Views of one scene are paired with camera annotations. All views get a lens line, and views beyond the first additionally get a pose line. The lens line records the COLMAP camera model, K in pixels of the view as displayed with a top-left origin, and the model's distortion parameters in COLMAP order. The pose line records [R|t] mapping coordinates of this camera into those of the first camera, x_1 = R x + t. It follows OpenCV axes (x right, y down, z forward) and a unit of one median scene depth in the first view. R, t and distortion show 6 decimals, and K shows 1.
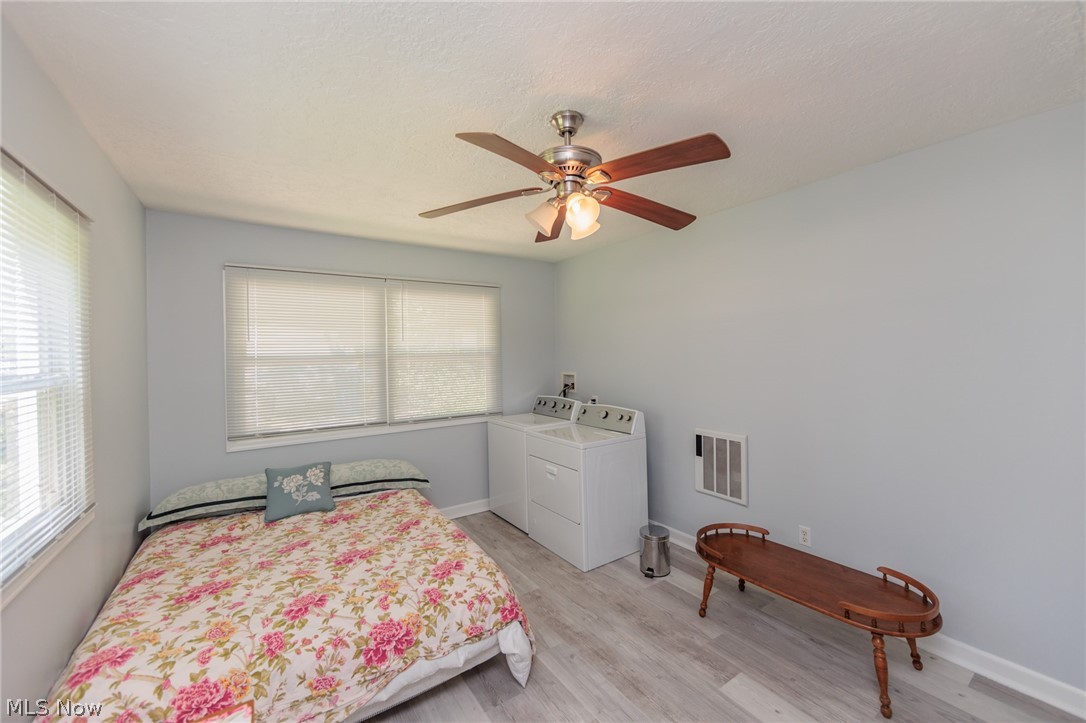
lens RADIAL K [[424.5, 0, 545.9], [0, 424.5, 355.6], [0, 0, 1]] dist [-0.000719, -0.000186]
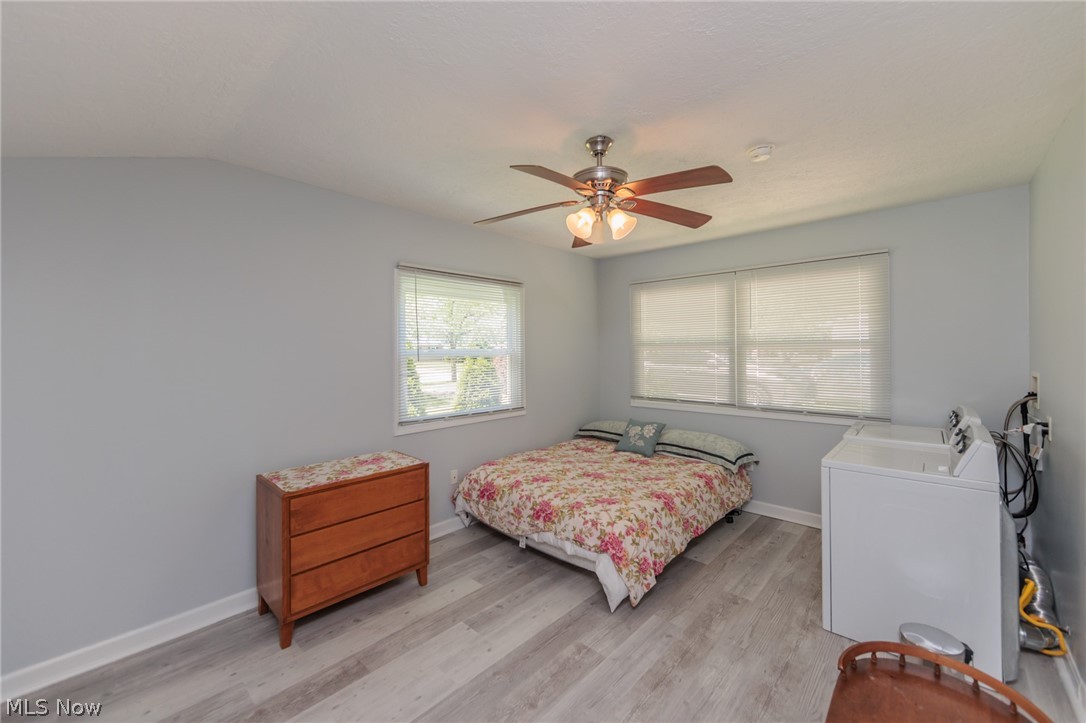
lens RADIAL K [[438.6, 0, 541.4], [0, 438.6, 344.2], [0, 0, 1]] dist [0.000419, -0.000007]
pose [[0.225184, 0.004648, -0.974305, 0.981461], [-0.001943, 0.999989, 0.004321, -0.001500], [0.974314, 0.000920, 0.225190, 0.441545]]
